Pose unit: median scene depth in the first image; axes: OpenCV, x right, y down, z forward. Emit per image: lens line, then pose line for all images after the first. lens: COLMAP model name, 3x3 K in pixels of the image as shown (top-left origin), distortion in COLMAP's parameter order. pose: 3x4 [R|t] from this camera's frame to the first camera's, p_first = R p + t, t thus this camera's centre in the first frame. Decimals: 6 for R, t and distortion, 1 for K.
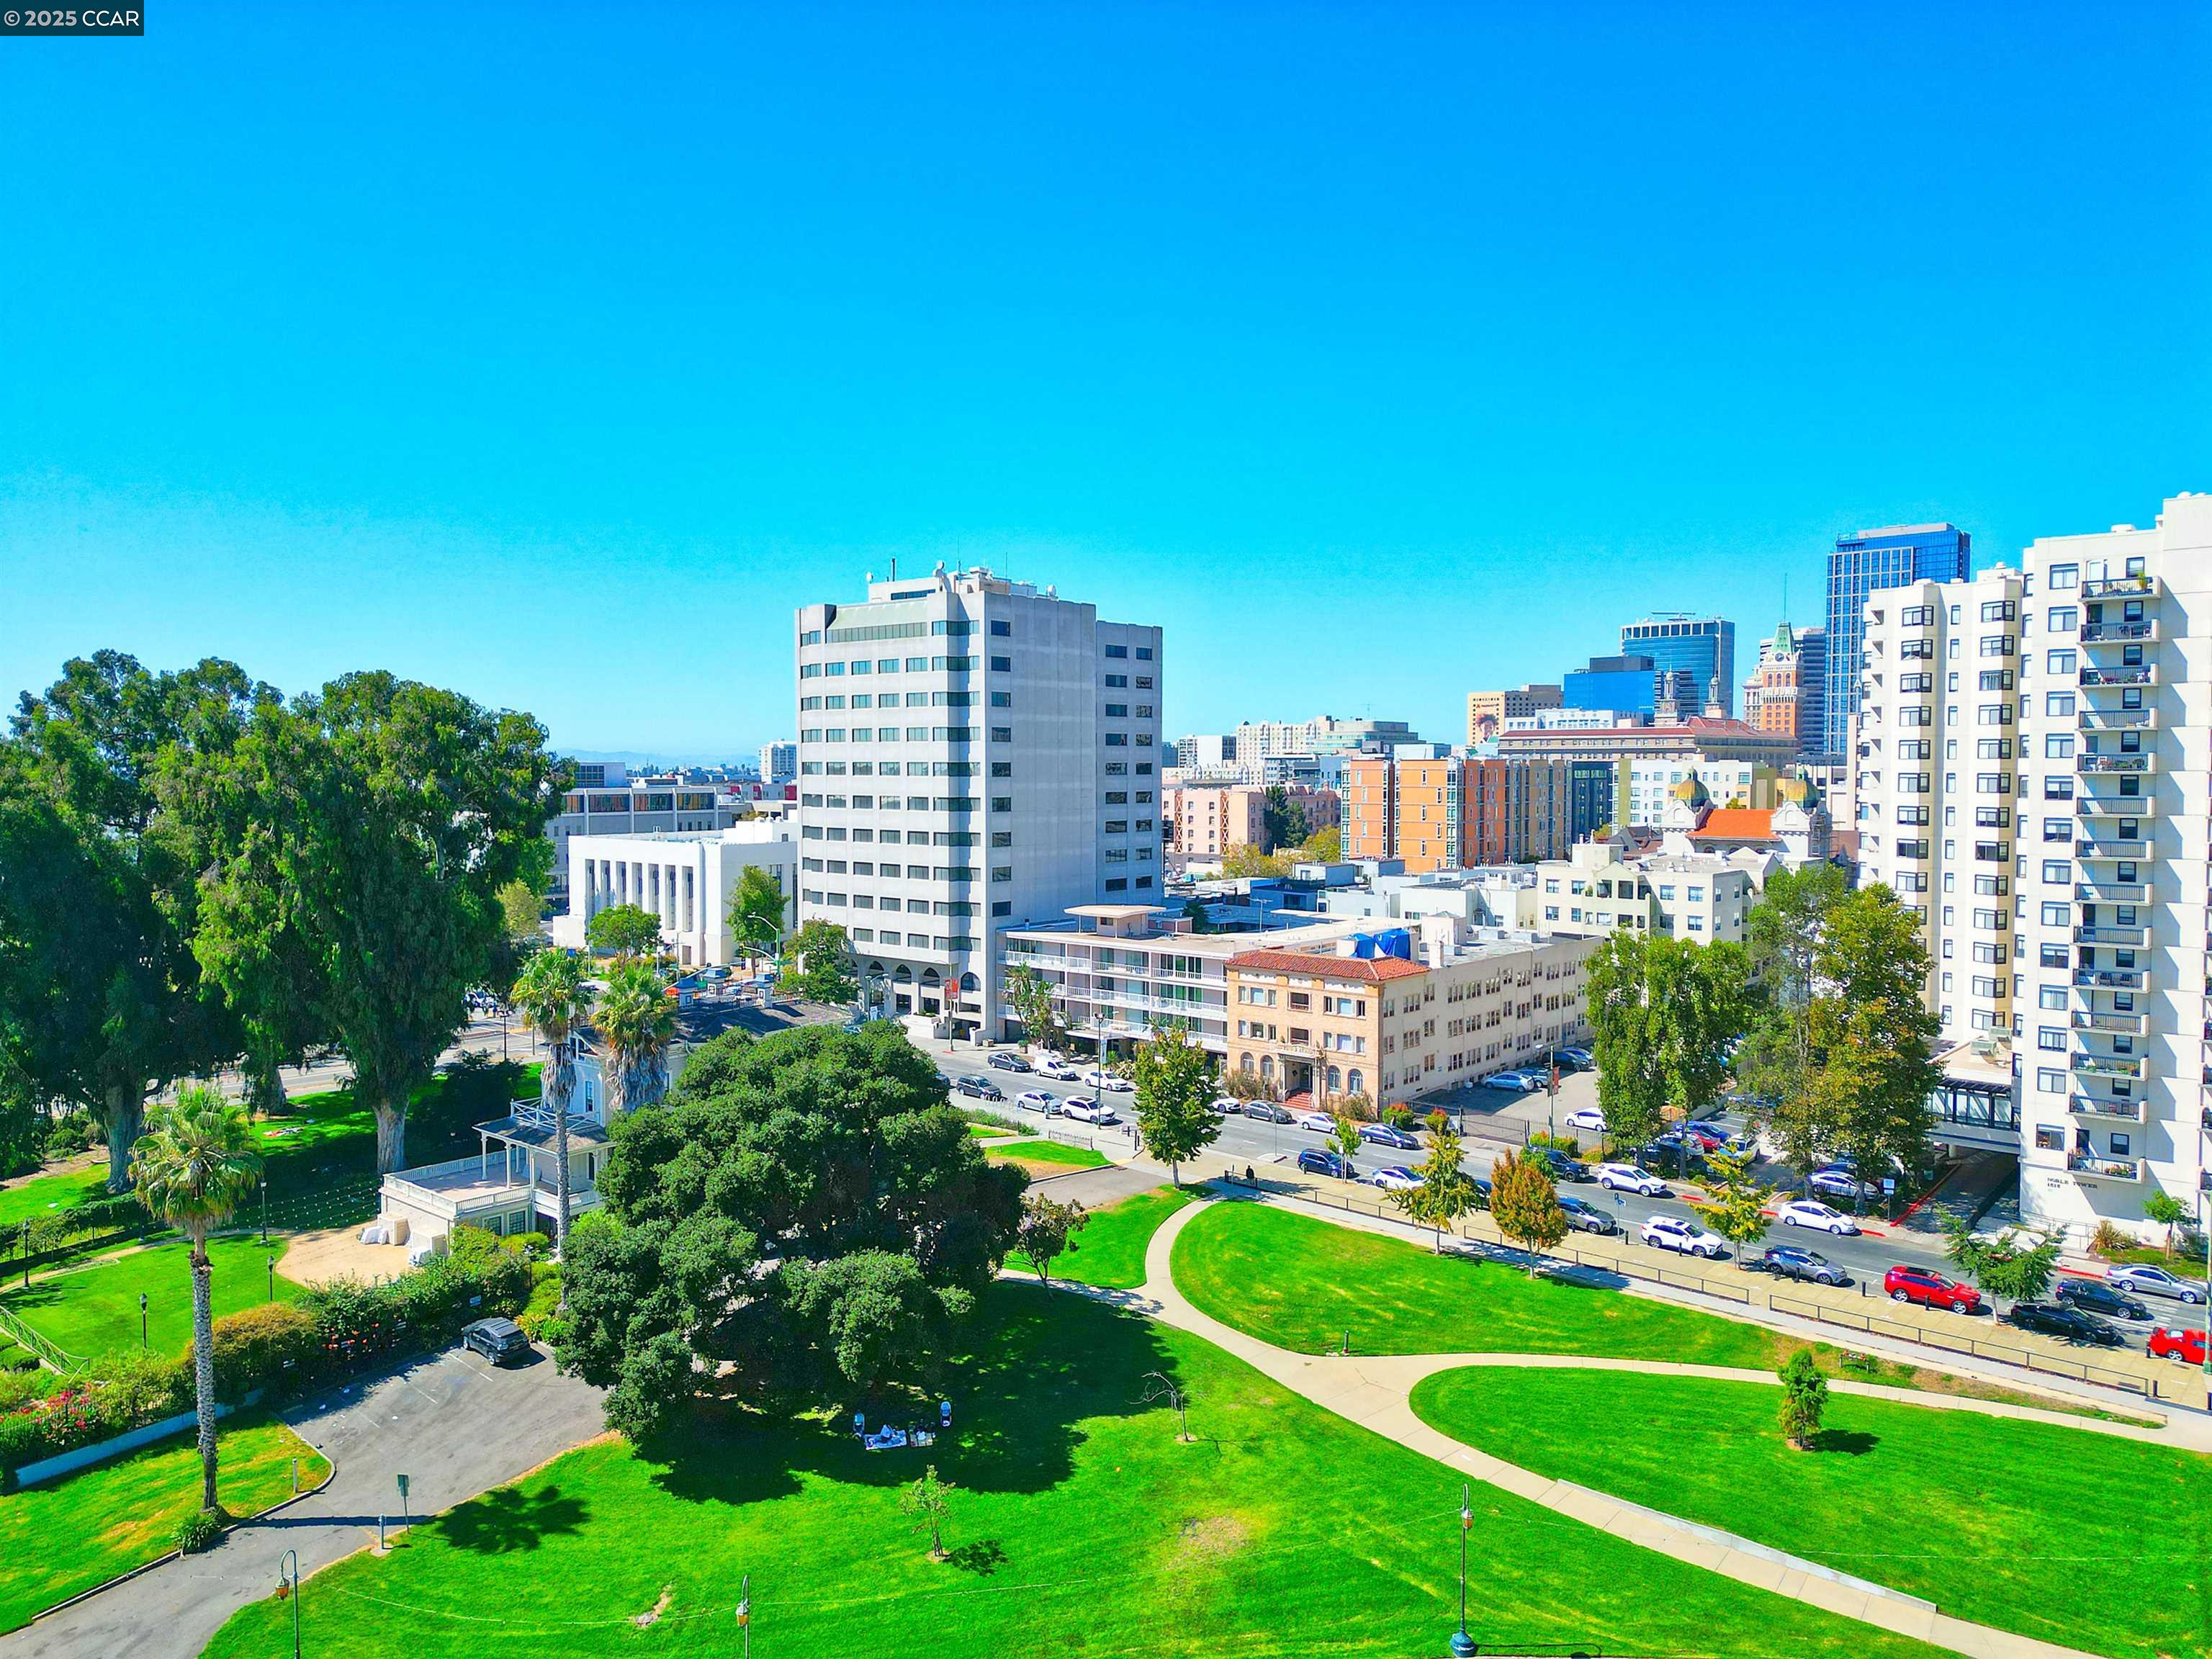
lens RADIAL K [[1531.6, 0, 1079.3], [0, 1531.6, 831.6], [0, 0, 1]] dist [0.072827, -0.082609]
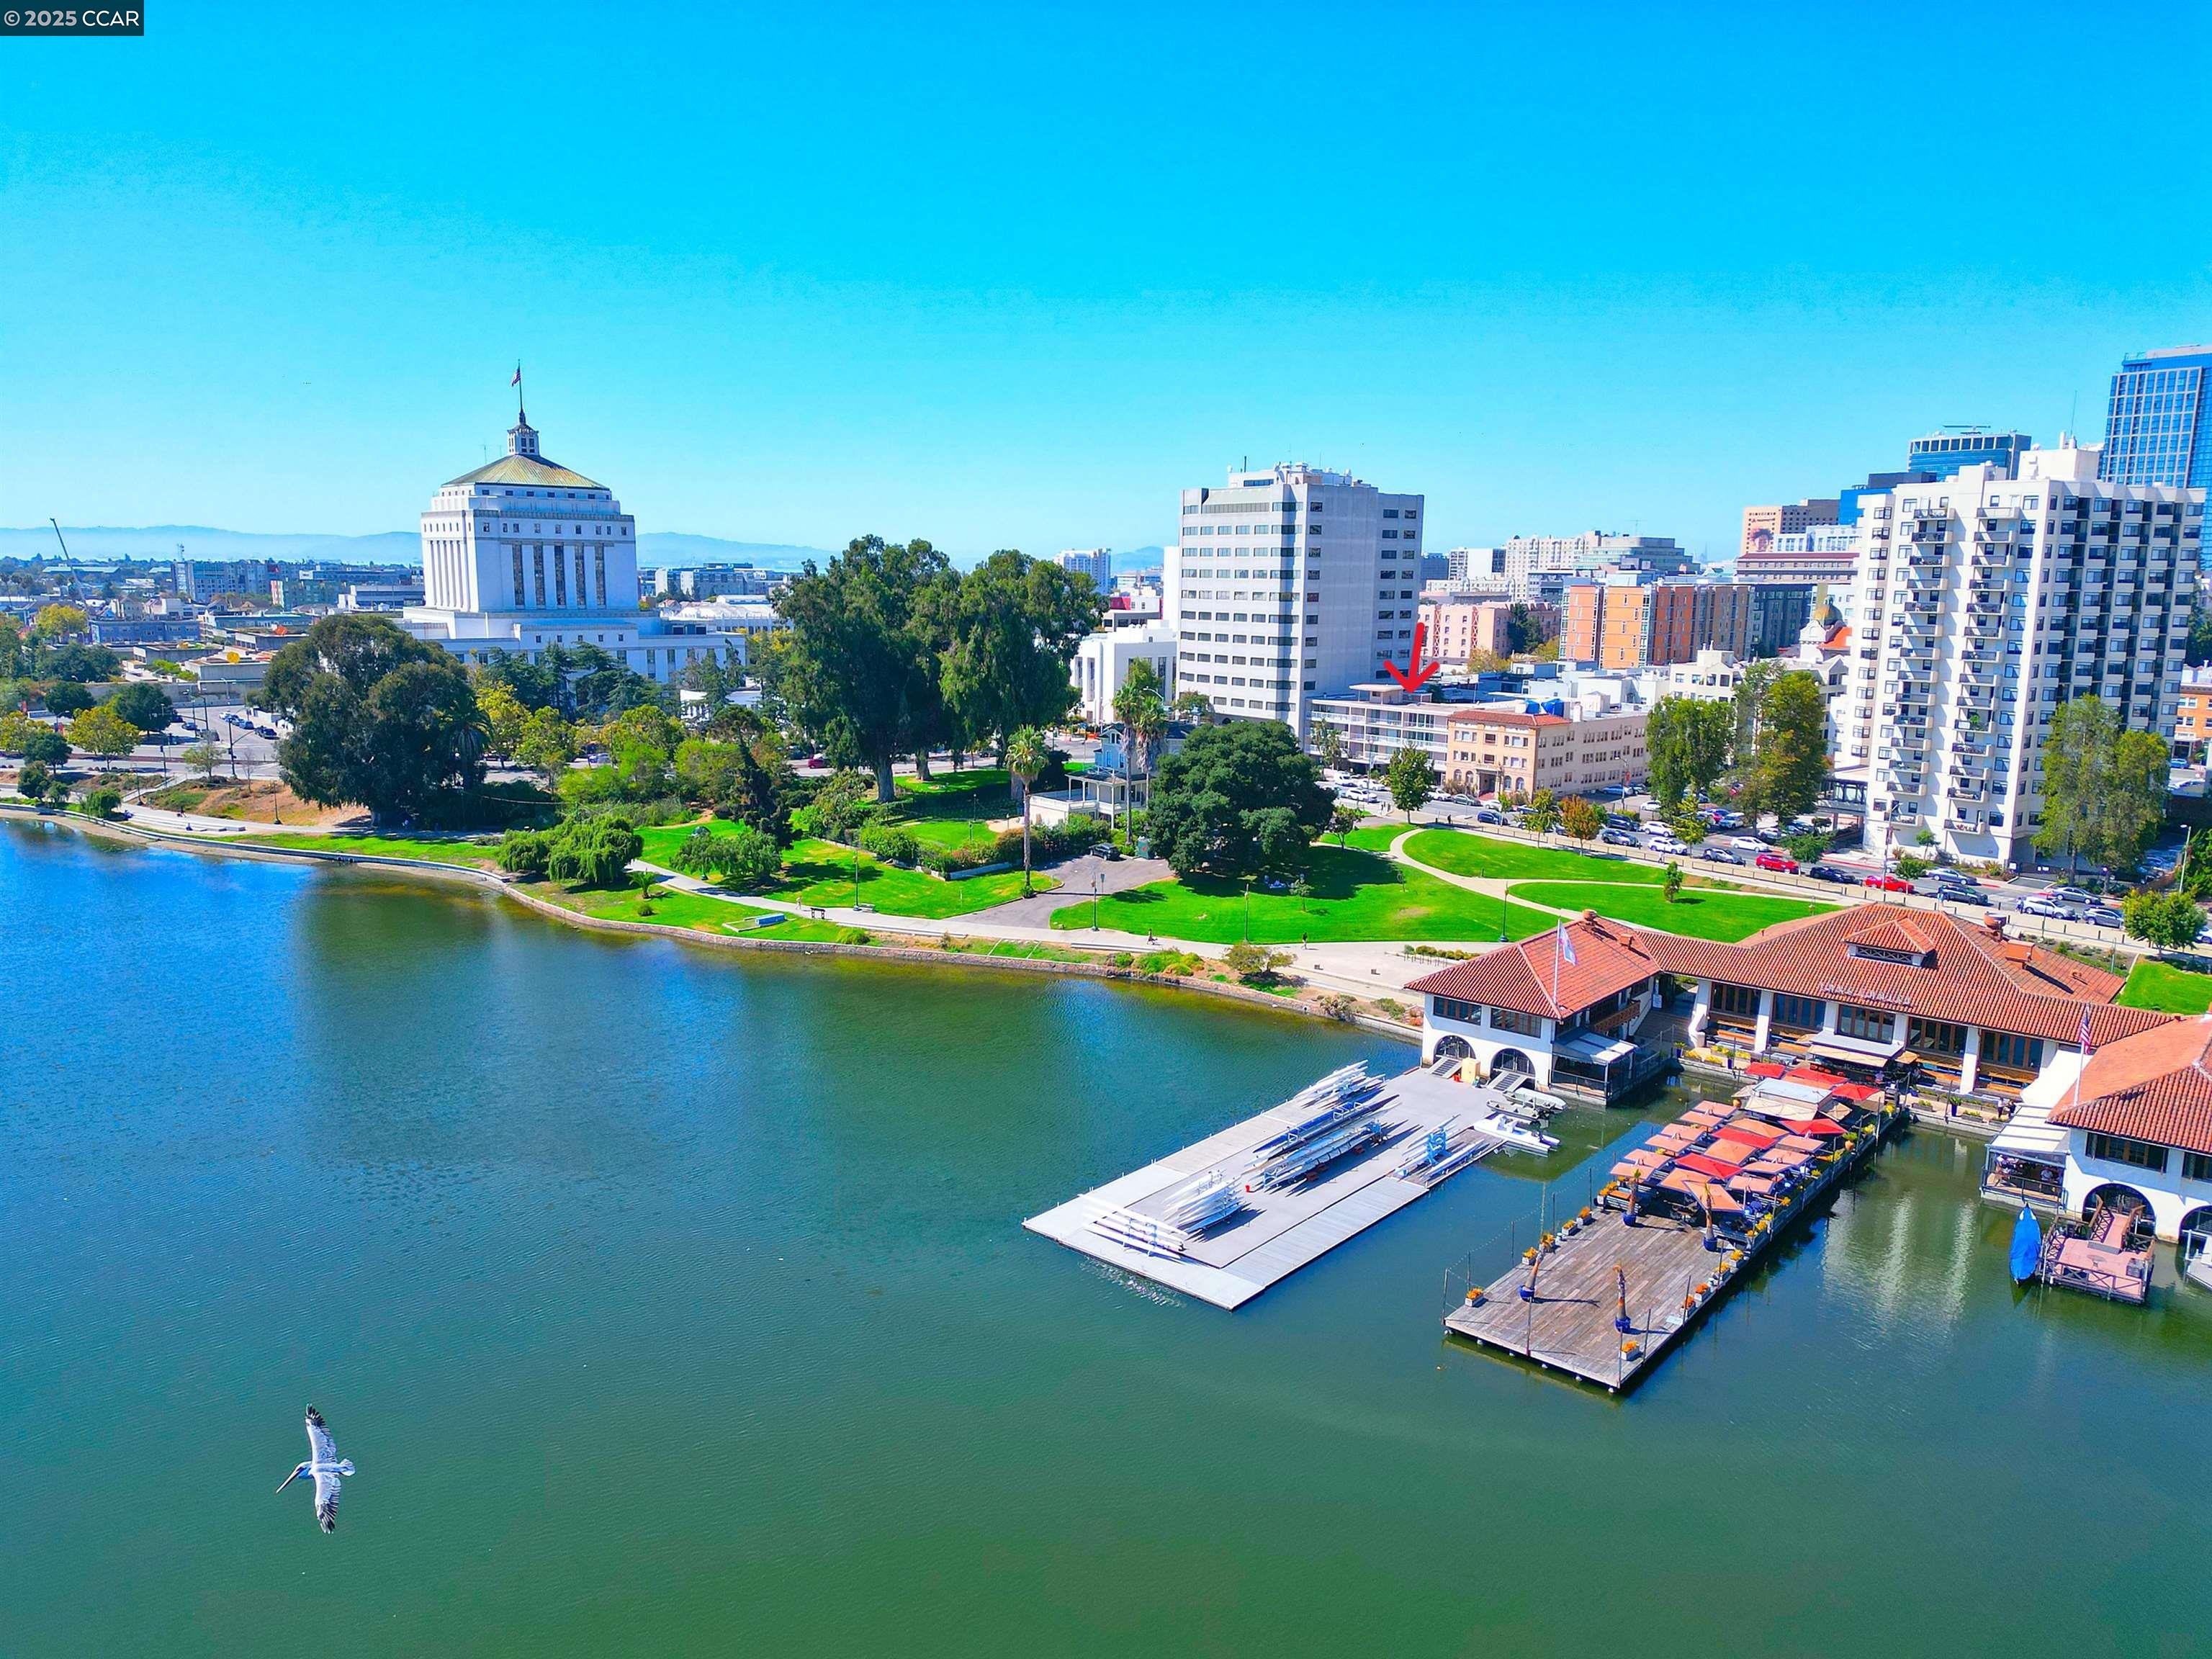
lens RADIAL K [[1531.6, 0, 1079.3], [0, 1531.6, 831.6], [0, 0, 1]] dist [0.072827, -0.082609]
pose [[0.985304, 0.037753, -0.166583, -0.015946], [-0.016617, 0.991829, 0.126491, 0.003179], [0.169997, -0.121864, 0.977880, -0.676362]]
